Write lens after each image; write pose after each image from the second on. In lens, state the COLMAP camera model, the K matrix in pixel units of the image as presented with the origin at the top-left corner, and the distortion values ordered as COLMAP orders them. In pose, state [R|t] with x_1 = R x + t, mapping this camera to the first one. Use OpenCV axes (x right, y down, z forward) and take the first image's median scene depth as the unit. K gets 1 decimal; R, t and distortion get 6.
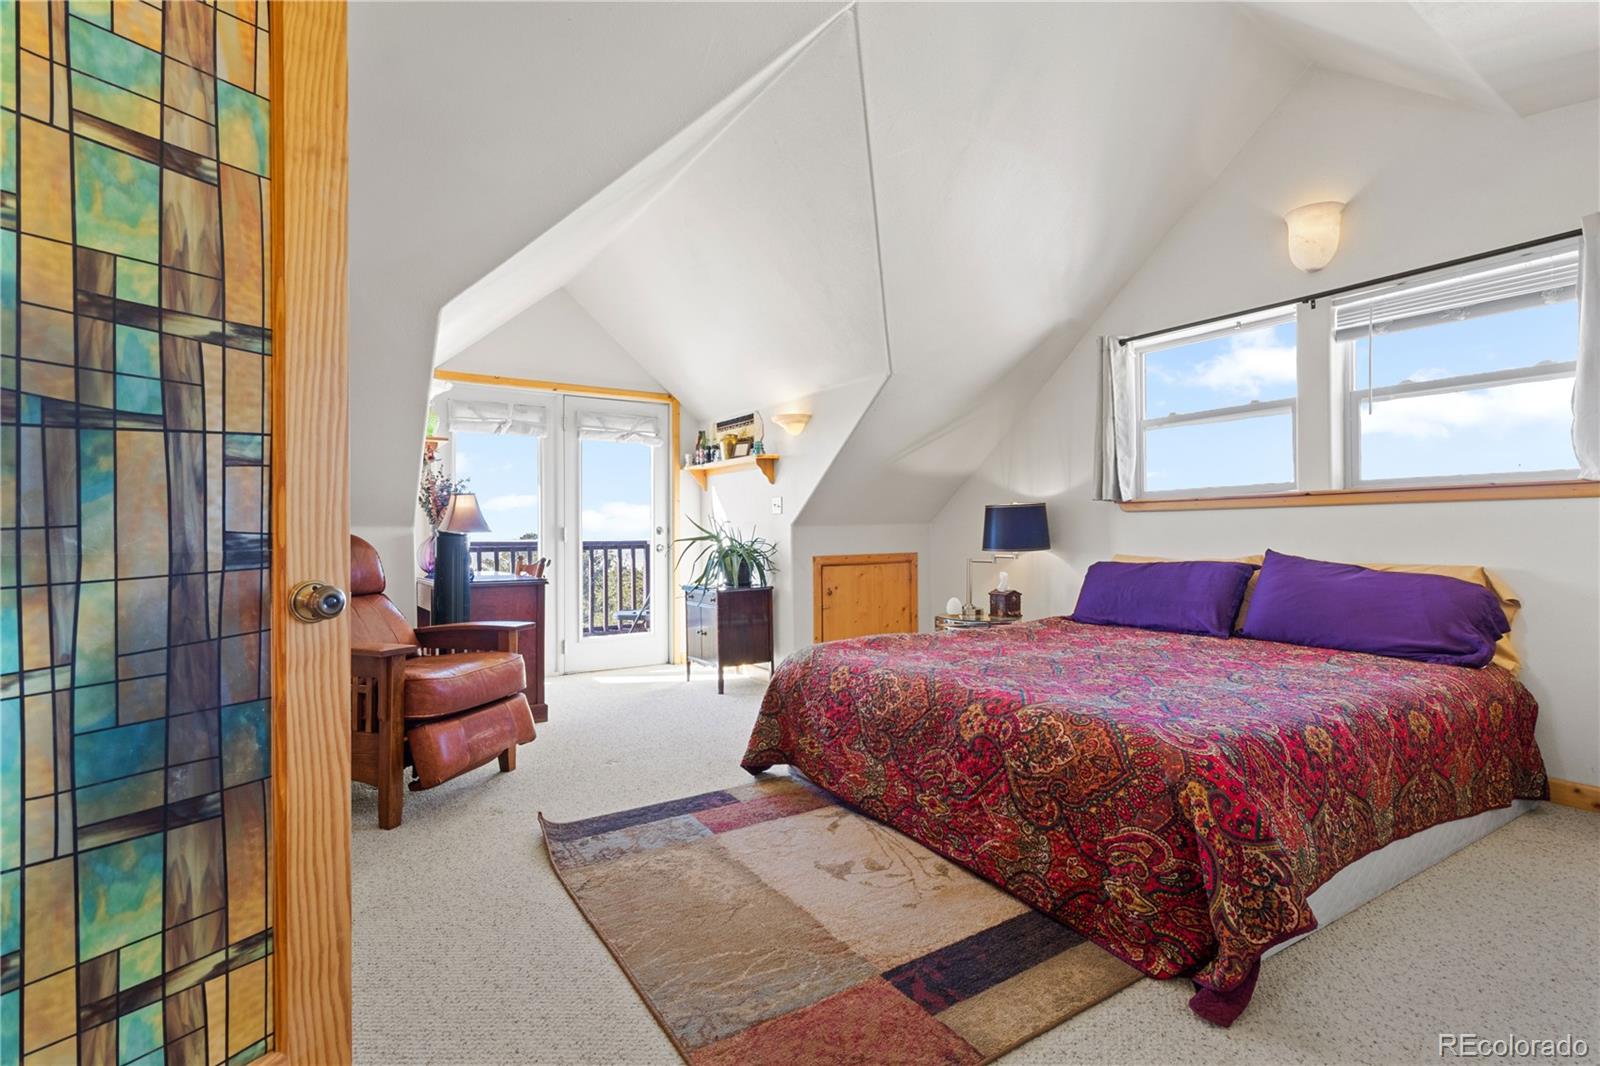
lens RADIAL K [[744.6, 0, 810.3], [0, 744.6, 544.4], [0, 0, 1]] dist [0.000361, 0.000344]
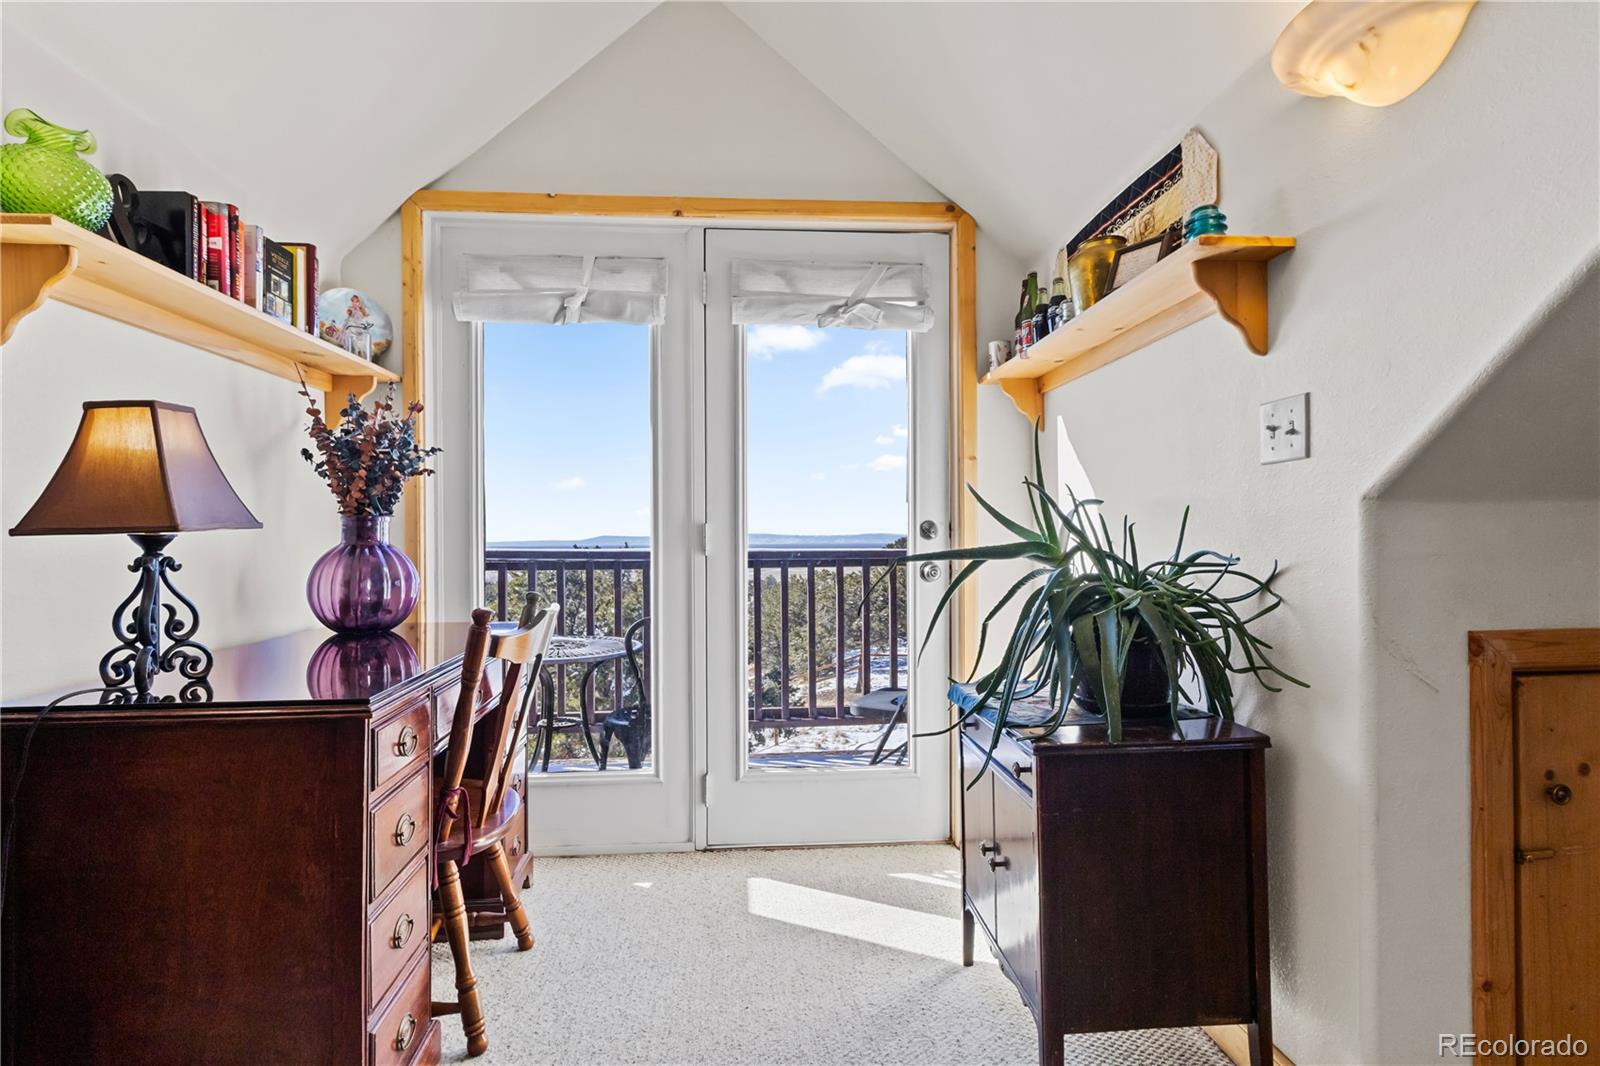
lens RADIAL K [[722.5, 0, 789.1], [0, 722.5, 528.7], [0, 0, 1]] dist [0.000715, 0.000223]
pose [[0.853193, -0.002456, -0.521589, -0.065536], [-0.003836, 0.999932, -0.010983, -0.015054], [0.521581, 0.011372, 0.853126, 0.742436]]
